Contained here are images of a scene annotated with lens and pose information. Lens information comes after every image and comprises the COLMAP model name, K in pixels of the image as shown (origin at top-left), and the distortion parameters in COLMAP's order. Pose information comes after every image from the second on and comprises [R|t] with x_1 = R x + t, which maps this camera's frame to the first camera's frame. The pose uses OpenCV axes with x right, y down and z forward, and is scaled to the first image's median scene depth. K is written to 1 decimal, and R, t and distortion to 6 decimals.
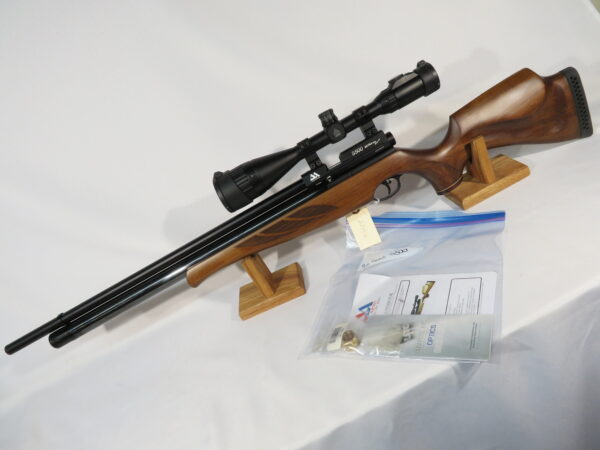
lens RADIAL K [[442.7, 0, 300.0], [0, 442.7, 225.0], [0, 0, 1]] dist [0.002815, -0.000769]
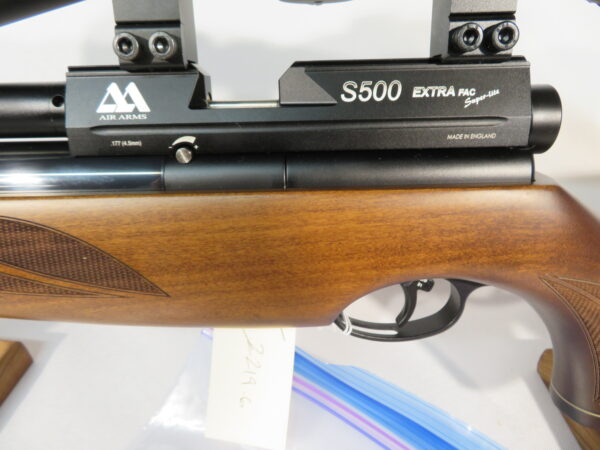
lens RADIAL K [[442.7, 0, 300.0], [0, 442.7, 225.0], [0, 0, 1]] dist [0.002815, -0.000769]
pose [[0.880481, 0.465260, 0.091026, 0.110664], [-0.472425, 0.877114, 0.086515, -0.115969], [-0.039588, -0.119178, 0.992083, 0.790071]]
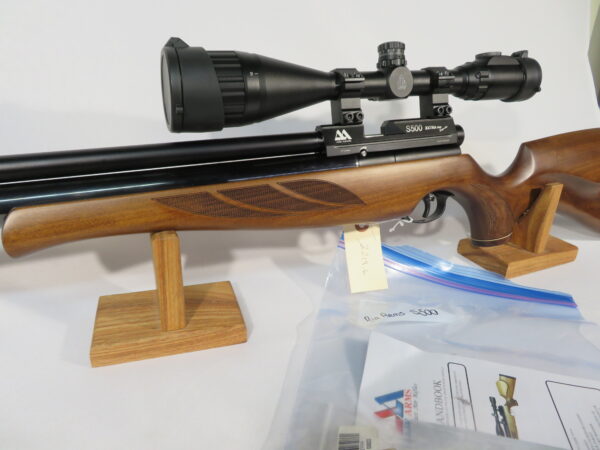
lens RADIAL K [[442.7, 0, 300.0], [0, 442.7, 225.0], [0, 0, 1]] dist [0.002815, -0.000769]
pose [[0.858464, 0.353602, 0.371492, -0.179303], [-0.281352, 0.930300, -0.235336, 0.138929], [-0.428814, 0.097507, 0.898115, 0.533888]]
